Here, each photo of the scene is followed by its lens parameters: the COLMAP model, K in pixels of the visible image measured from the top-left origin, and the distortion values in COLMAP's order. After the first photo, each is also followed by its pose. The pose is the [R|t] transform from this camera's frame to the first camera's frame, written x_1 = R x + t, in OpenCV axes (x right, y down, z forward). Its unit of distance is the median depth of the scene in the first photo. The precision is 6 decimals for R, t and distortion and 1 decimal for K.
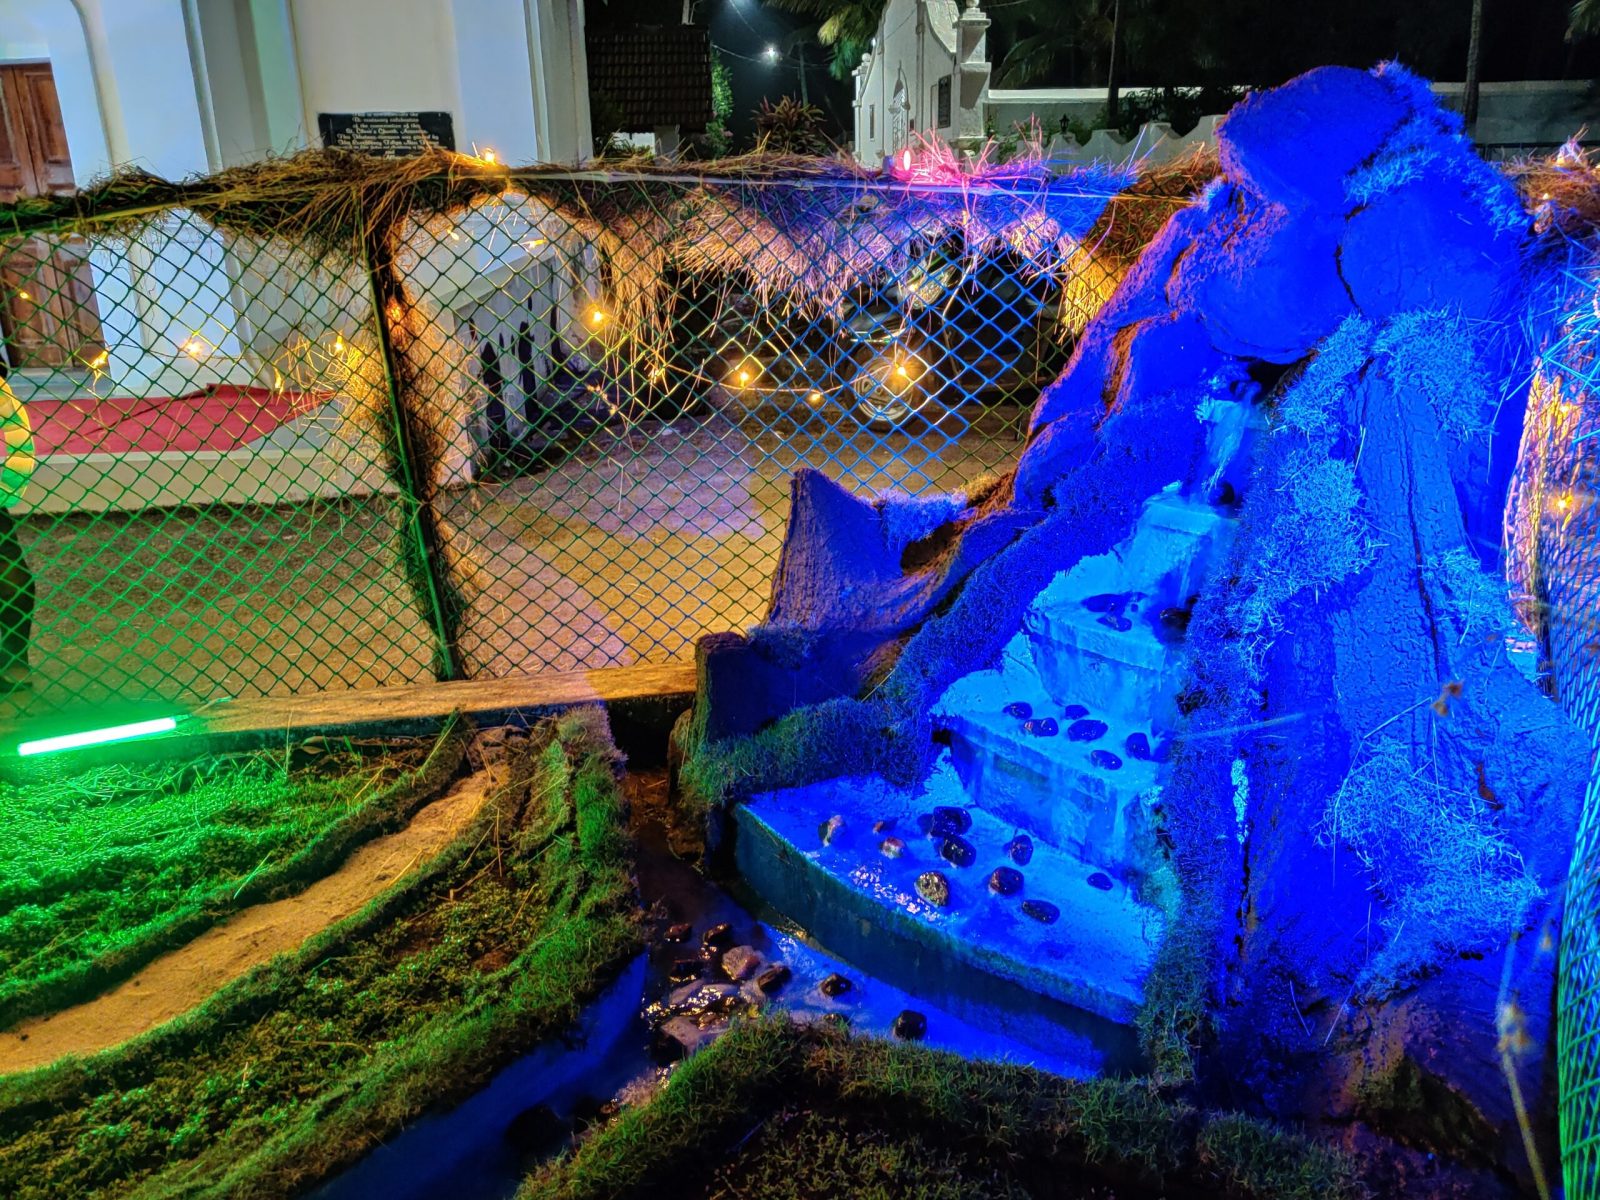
lens RADIAL K [[1225.0, 0, 800.0], [0, 1225.0, 600.0], [0, 0, 1]] dist [0.036804, -0.005369]
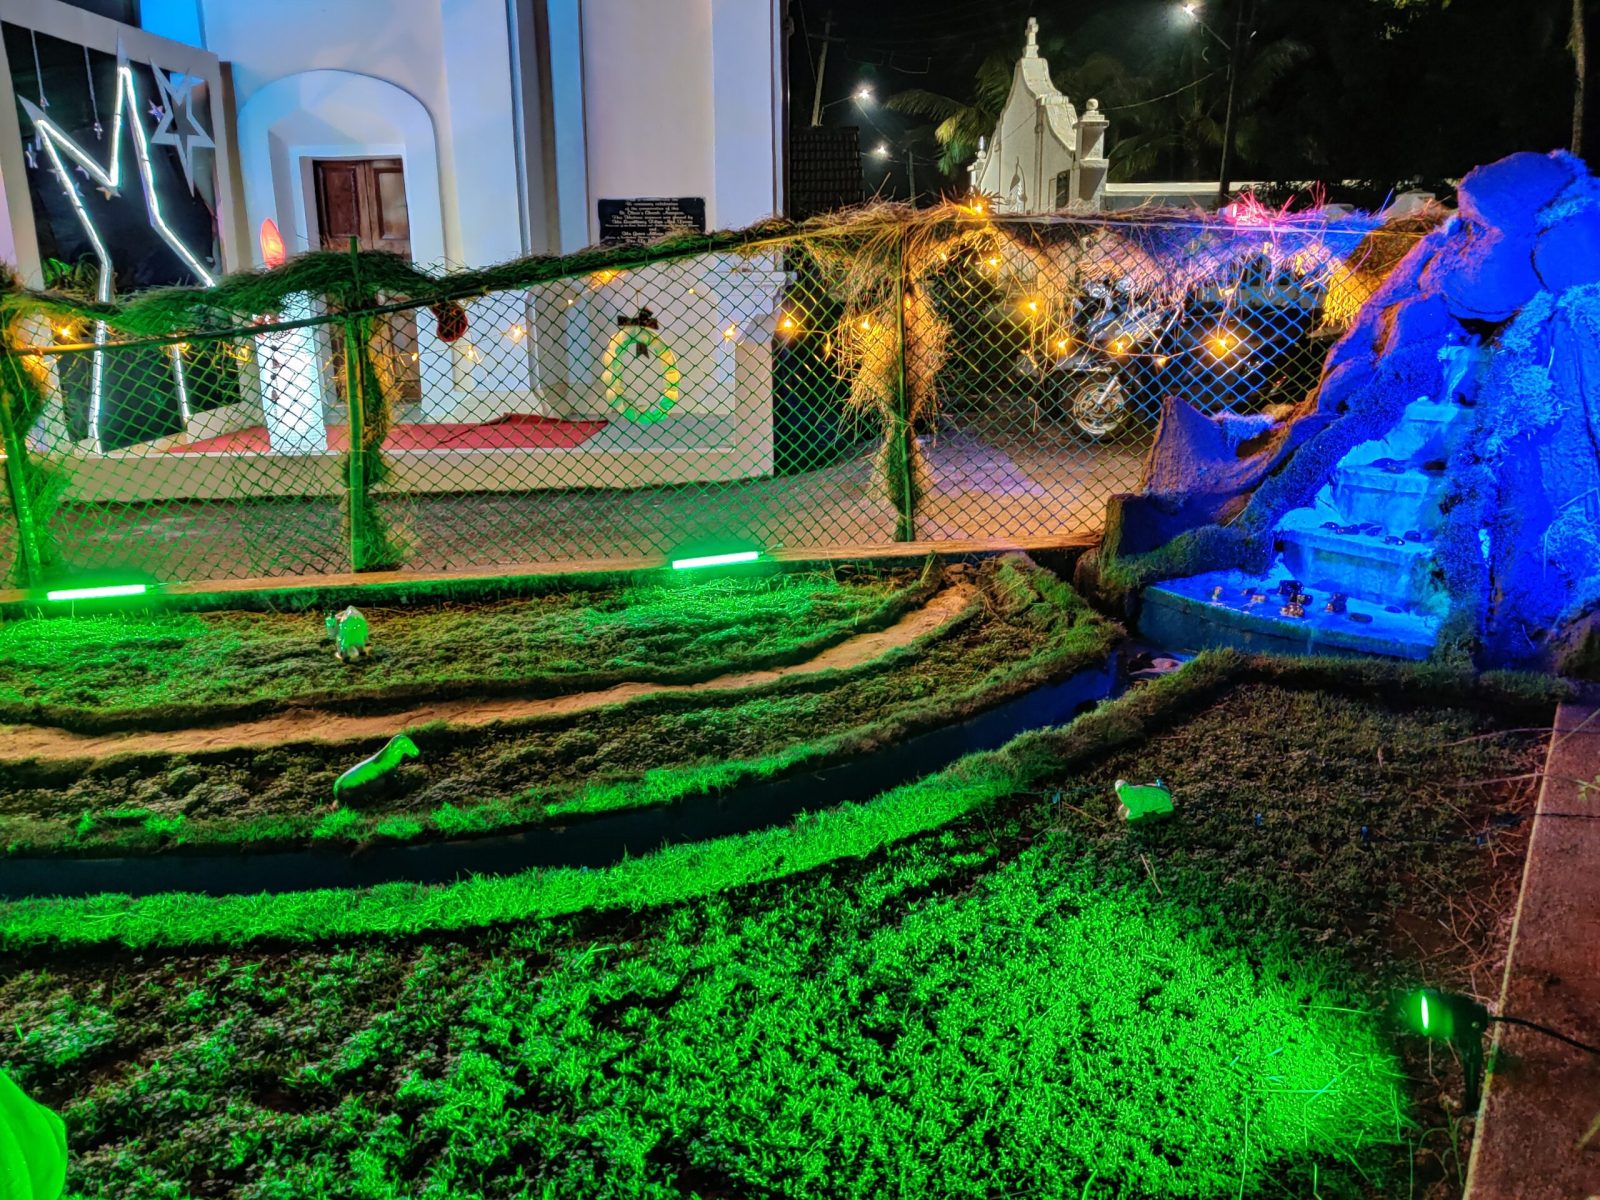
lens RADIAL K [[1221.3, 0, 792.2], [0, 1221.3, 583.0], [0, 0, 1]] dist [0.053206, -0.038597]
pose [[0.997305, 0.025971, -0.068614, -0.367619], [-0.031346, 0.996425, -0.078451, 0.271356], [0.066331, 0.080390, 0.994554, -0.599029]]
